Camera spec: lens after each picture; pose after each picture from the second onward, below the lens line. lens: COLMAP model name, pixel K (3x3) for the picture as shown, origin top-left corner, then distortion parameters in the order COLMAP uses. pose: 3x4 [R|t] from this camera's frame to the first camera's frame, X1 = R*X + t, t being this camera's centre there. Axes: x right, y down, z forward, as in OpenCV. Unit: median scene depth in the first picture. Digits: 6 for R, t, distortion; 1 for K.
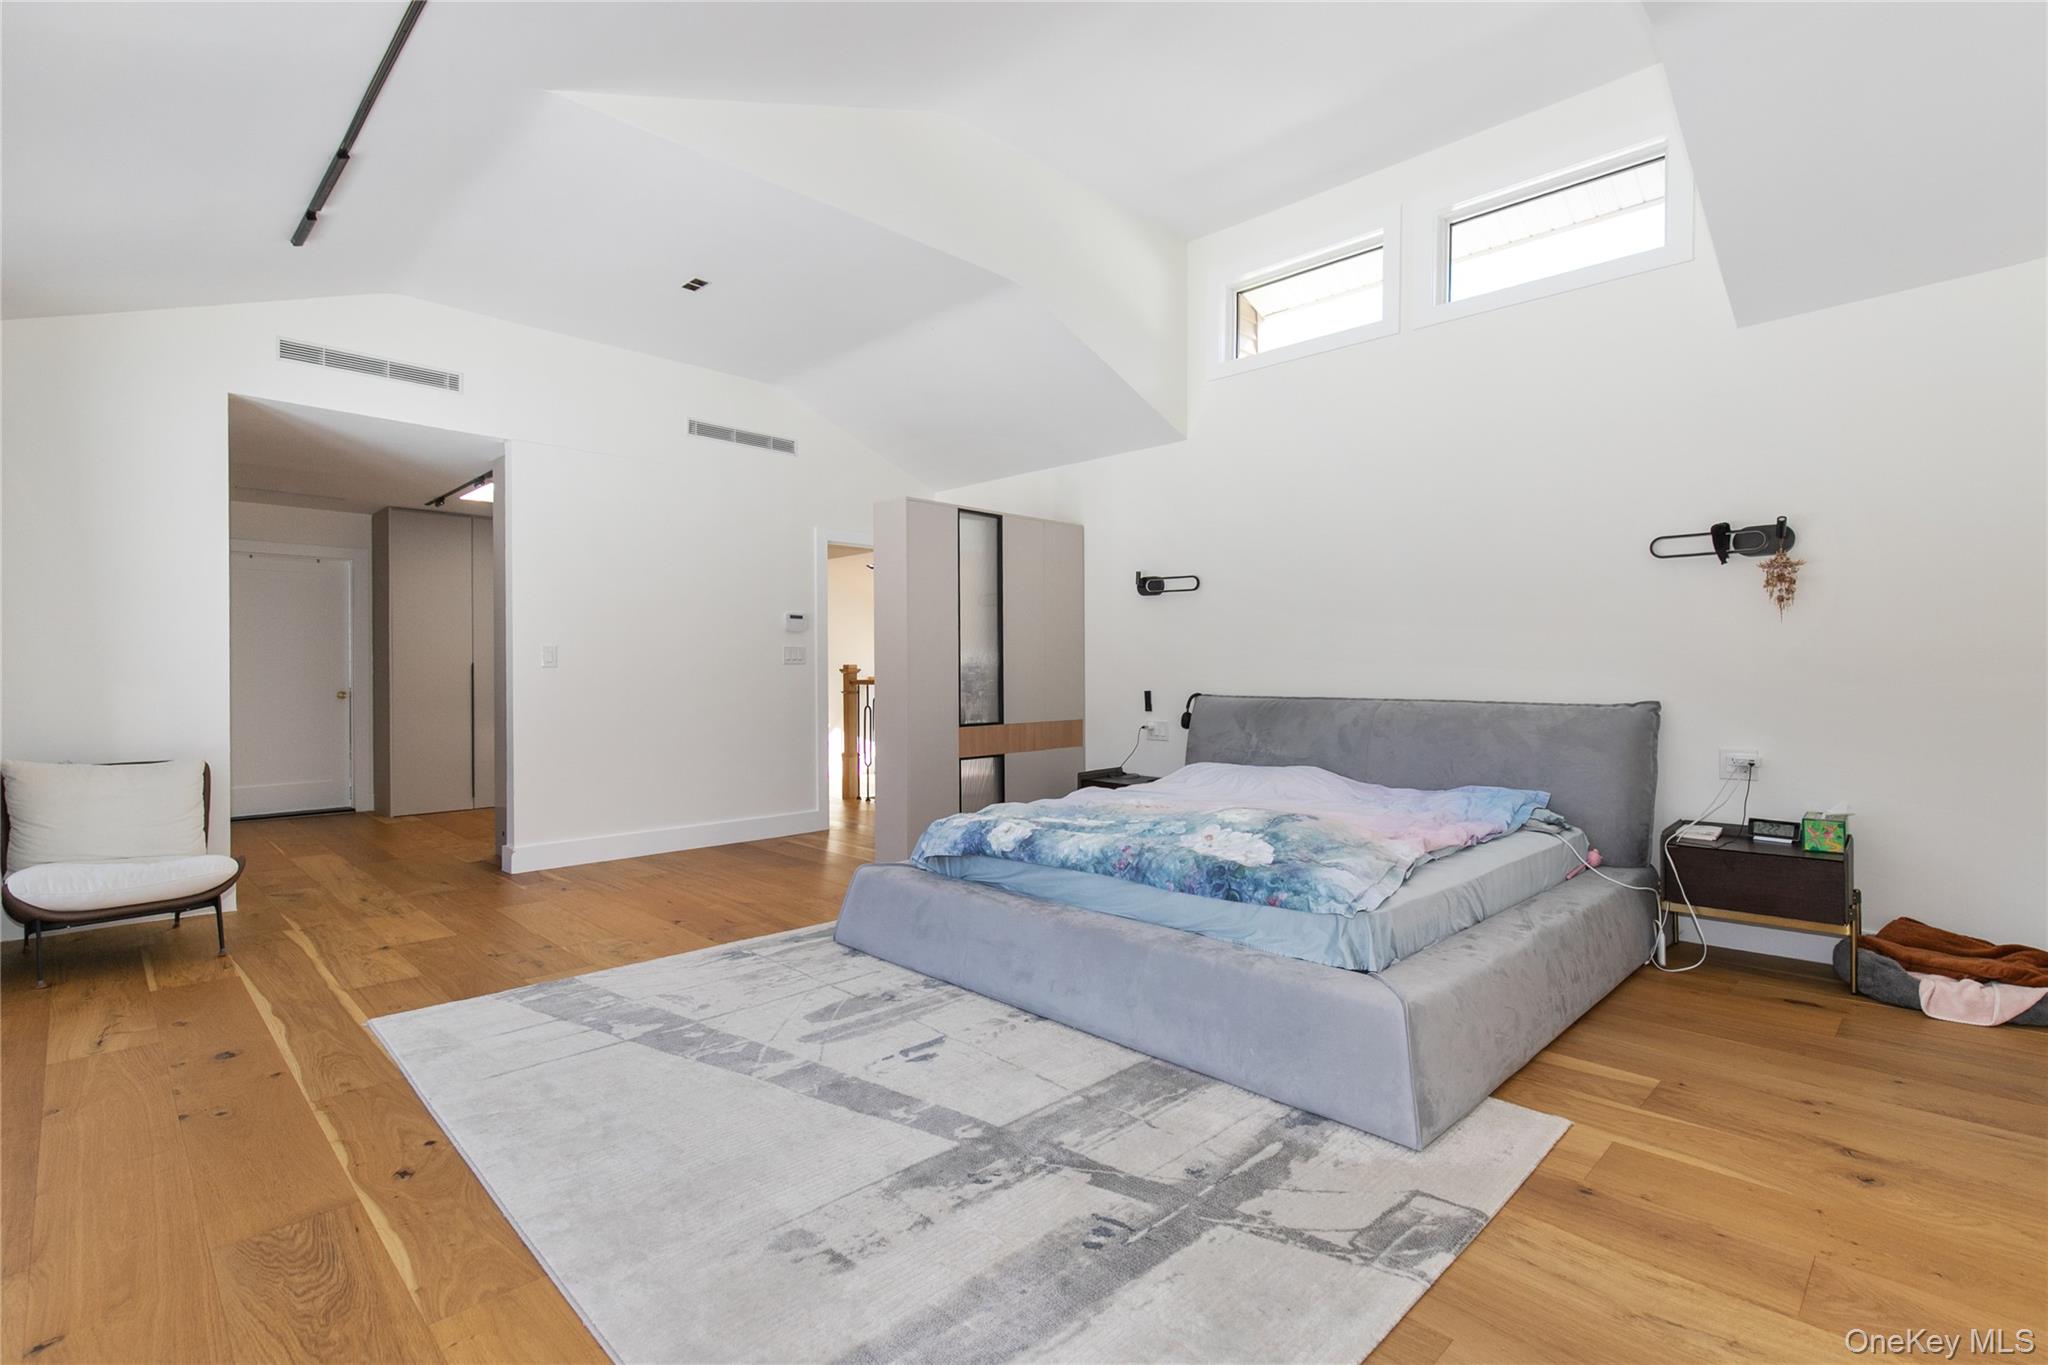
lens RADIAL K [[957.8, 0, 1049.7], [0, 957.8, 620.3], [0, 0, 1]] dist [0.007101, -0.000034]
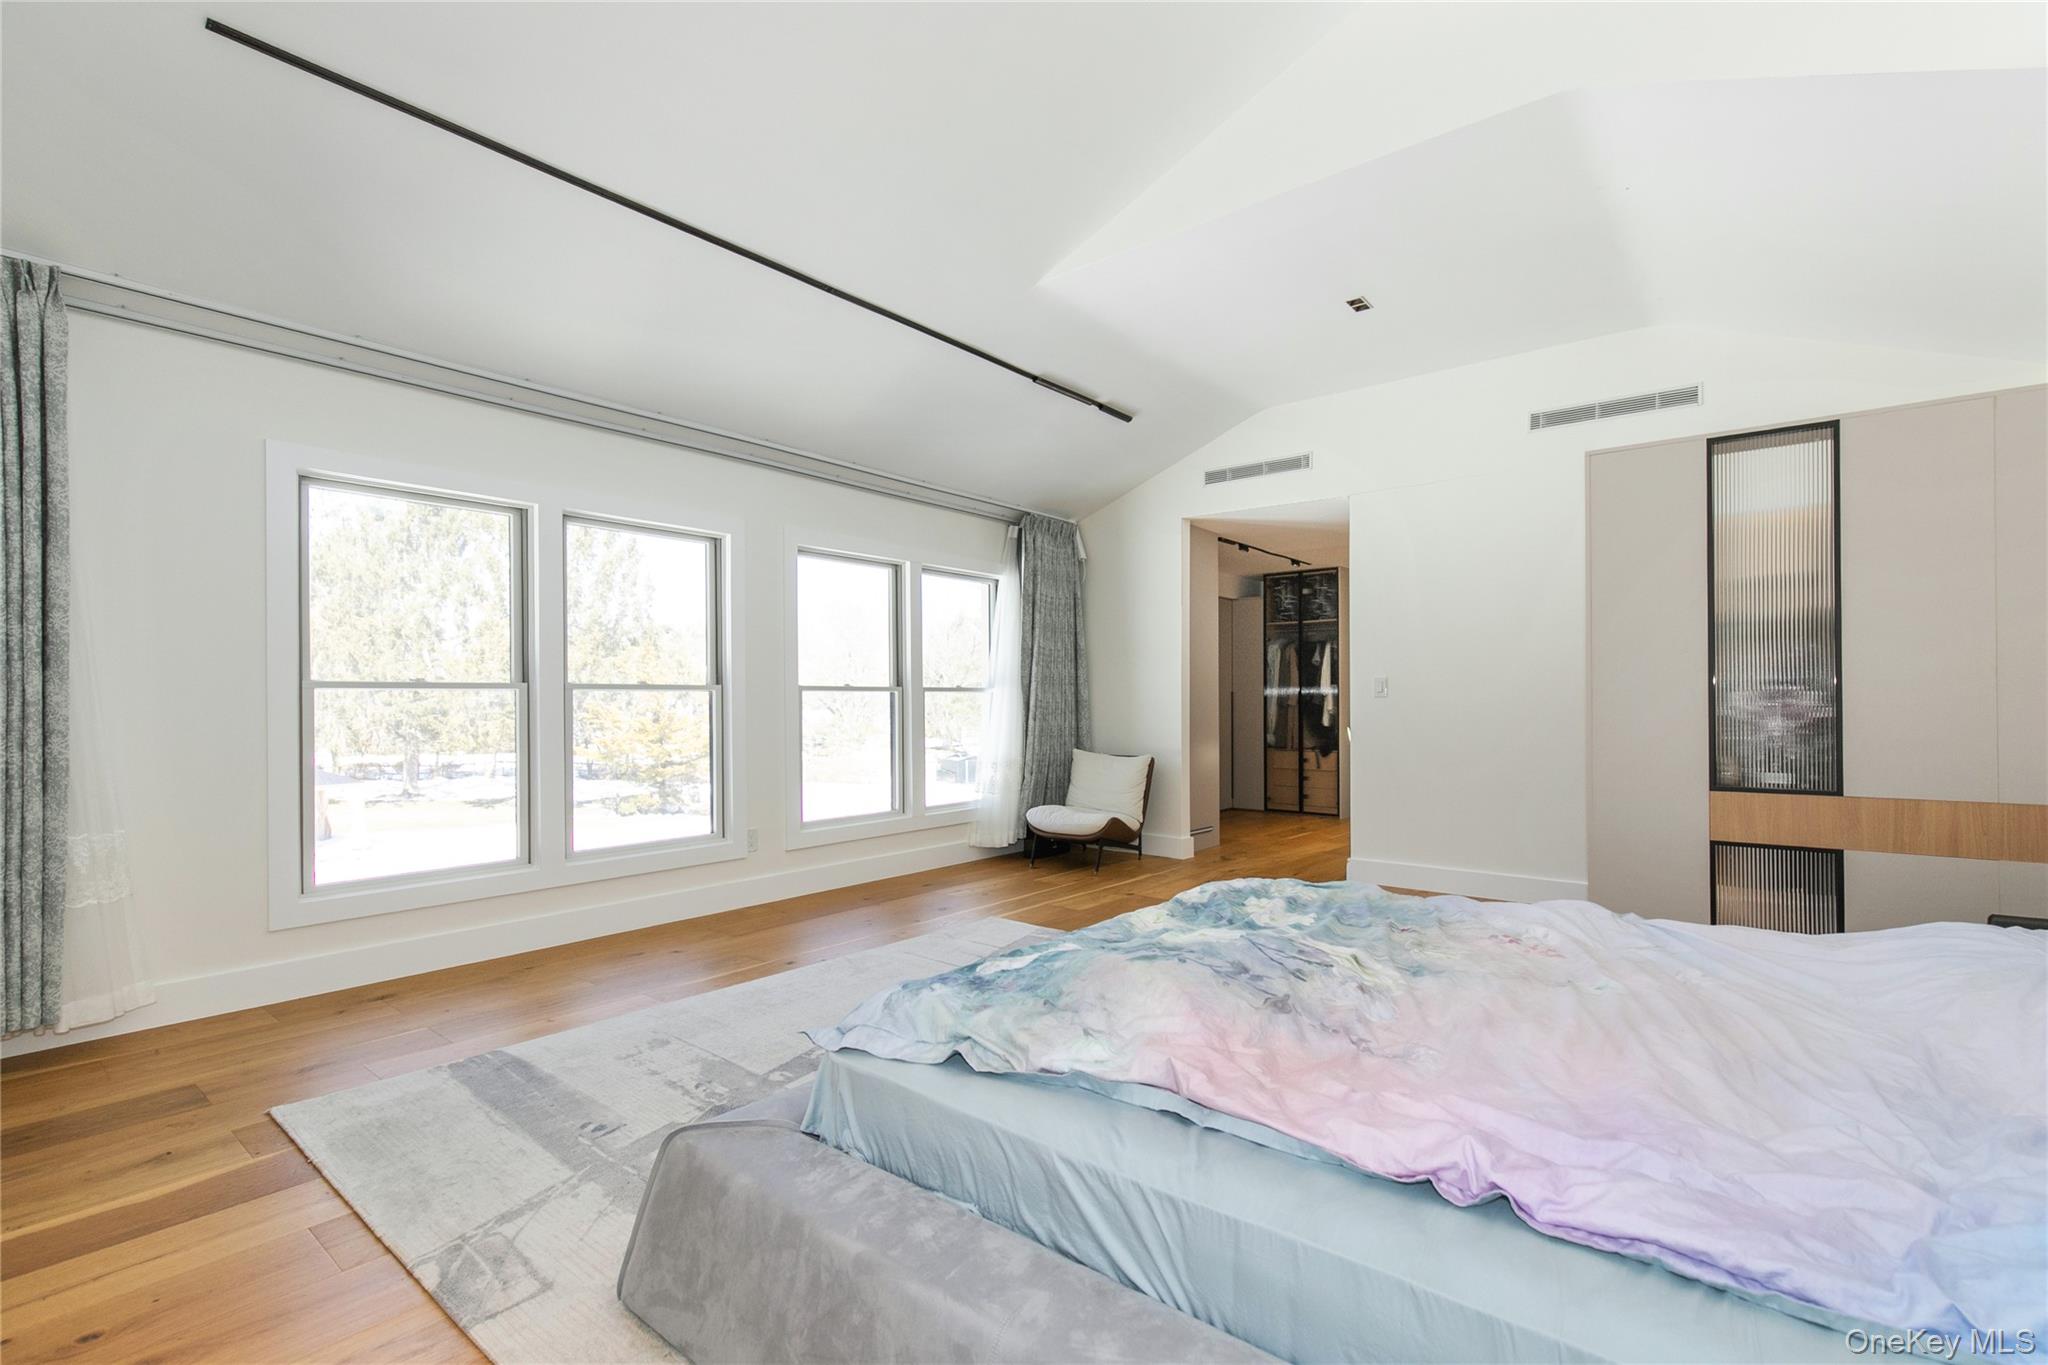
lens RADIAL K [[927.1, 0, 1031.9], [0, 927.1, 679.4], [0, 0, 1]] dist [0.006405, -0.000199]
pose [[0.084993, -0.022615, -0.996125, 0.971110], [0.059162, 0.998093, -0.017612, 0.047888], [0.994624, -0.057436, 0.086168, 1.047671]]
